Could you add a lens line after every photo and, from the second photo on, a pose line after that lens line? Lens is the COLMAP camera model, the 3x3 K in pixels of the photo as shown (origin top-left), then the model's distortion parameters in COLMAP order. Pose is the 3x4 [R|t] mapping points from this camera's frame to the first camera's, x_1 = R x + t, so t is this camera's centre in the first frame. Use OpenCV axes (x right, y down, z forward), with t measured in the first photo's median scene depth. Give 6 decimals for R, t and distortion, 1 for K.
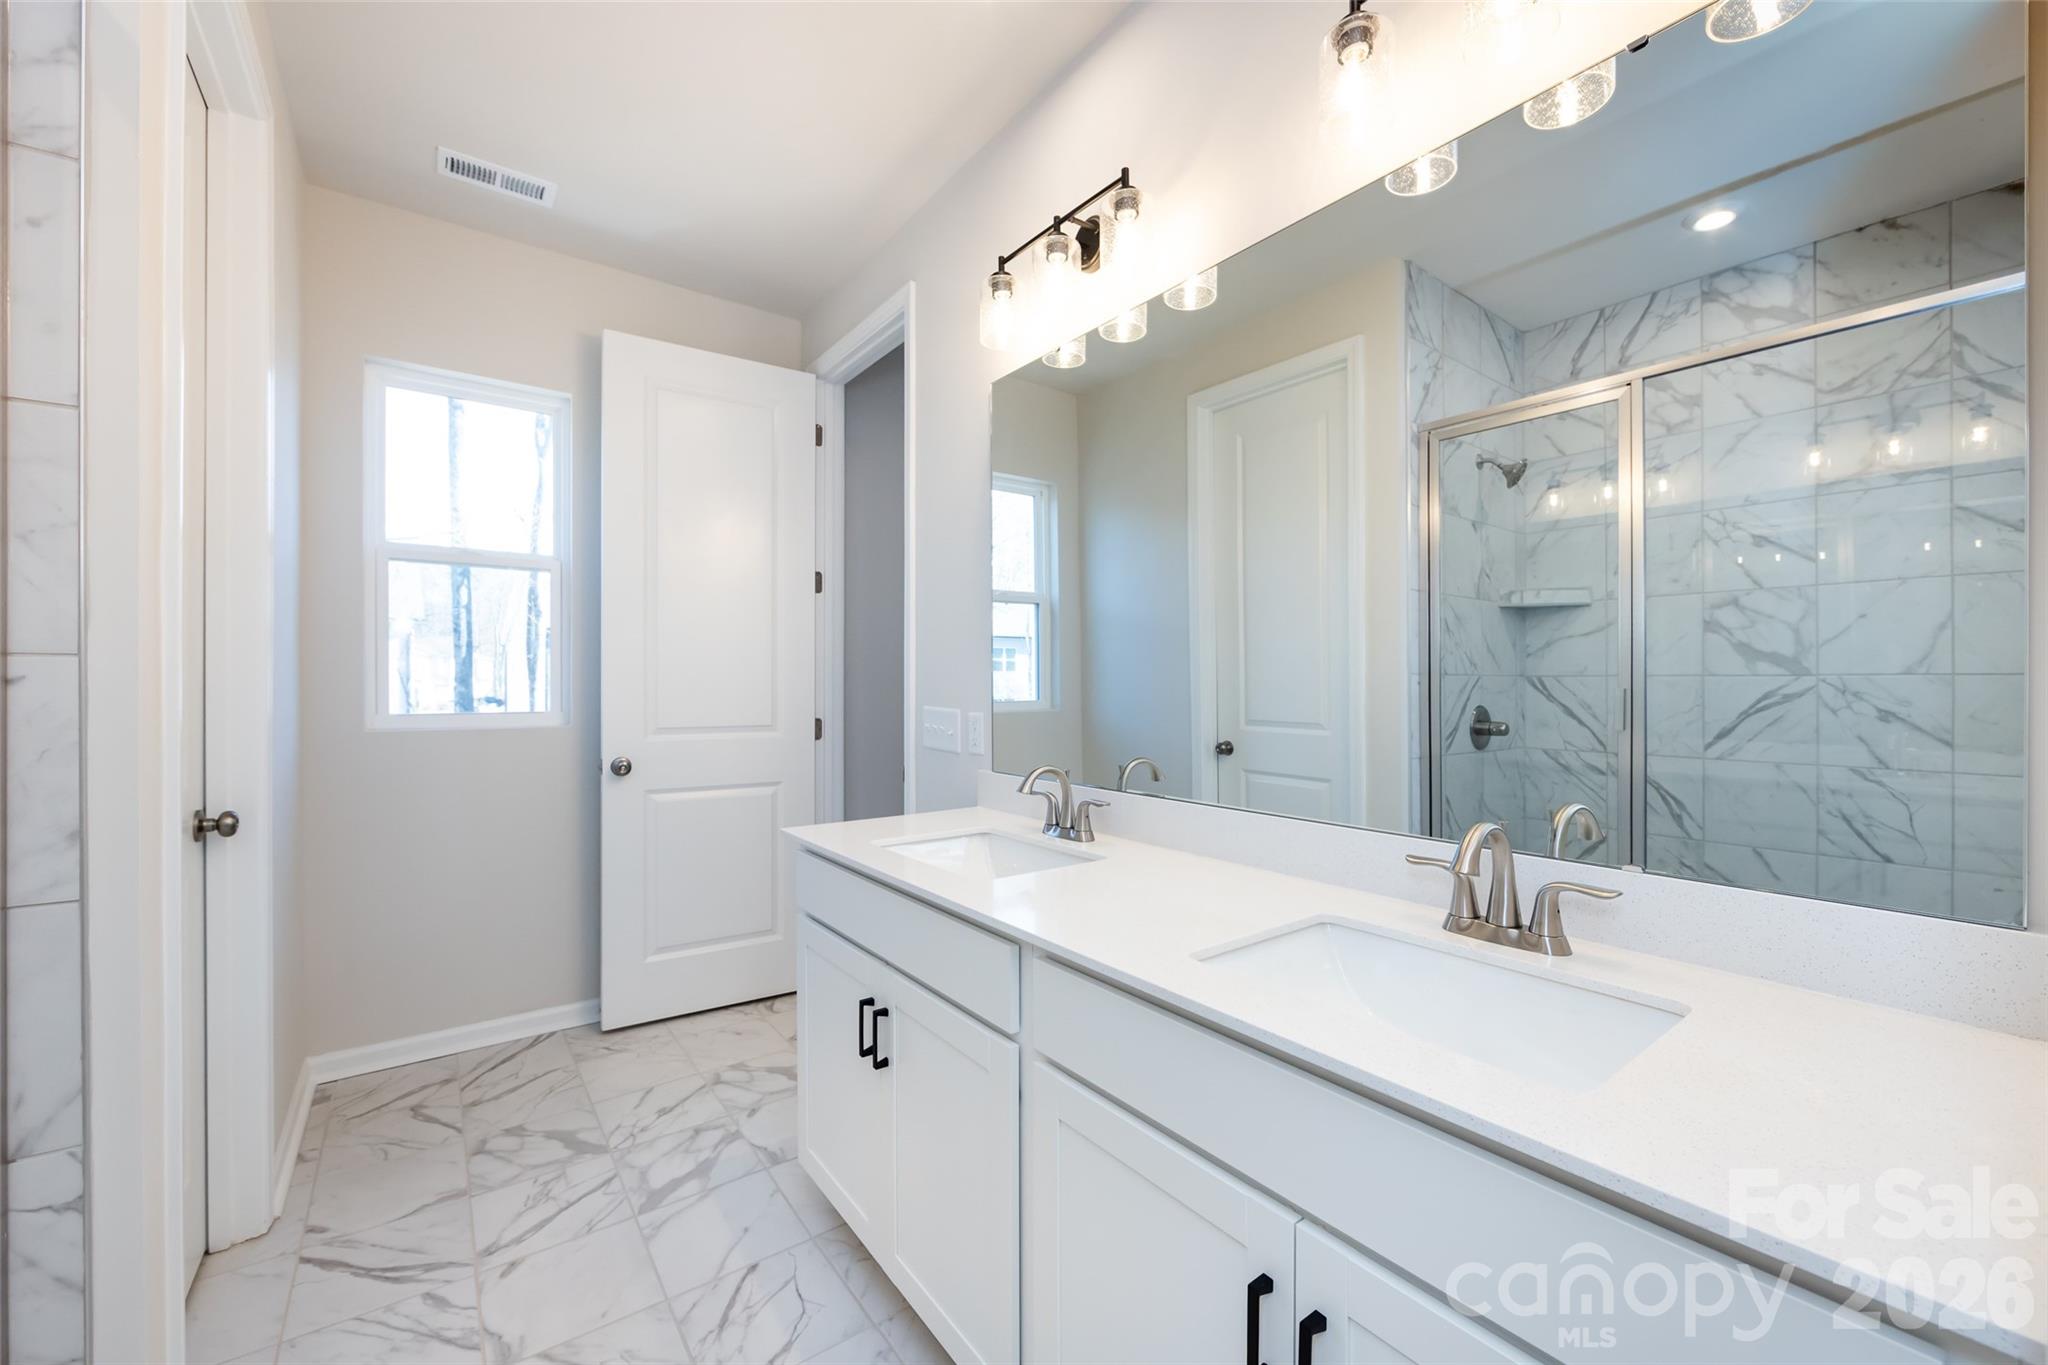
lens RADIAL K [[805.1, 0, 1024.0], [0, 805.1, 675.4], [0, 0, 1]] dist [-0.002422, -0.000008]
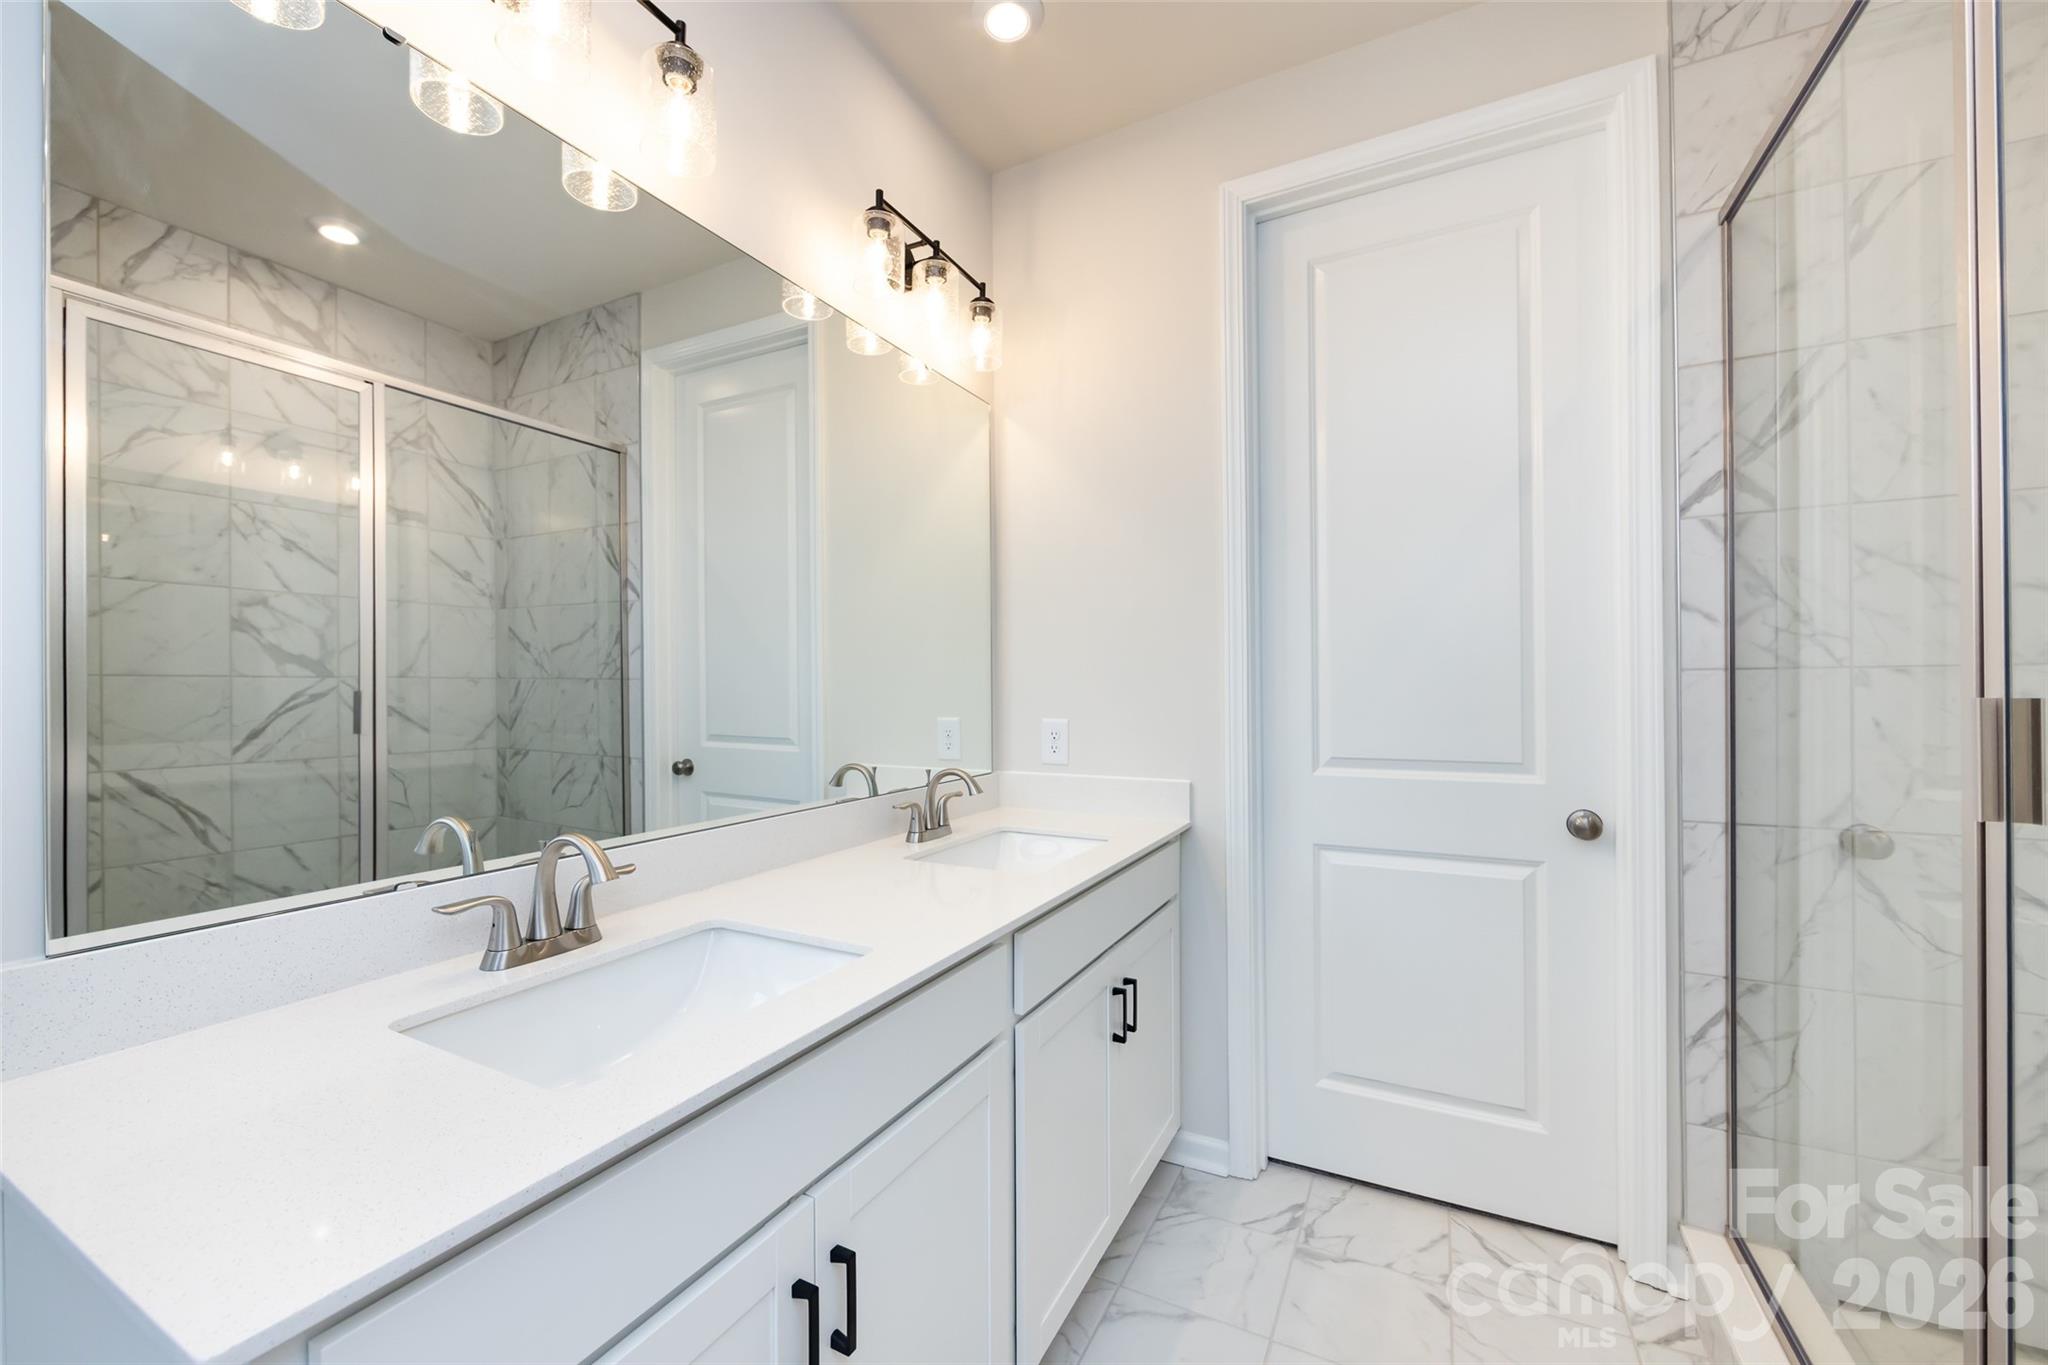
lens RADIAL K [[805.1, 0, 1027.7], [0, 805.1, 689.7], [0, 0, 1]] dist [-0.002422, -0.000008]
pose [[-0.447329, -0.012511, 0.894282, -0.420829], [-0.016696, 0.999845, 0.005636, -0.004771], [-0.894213, -0.012410, -0.447469, 0.610906]]
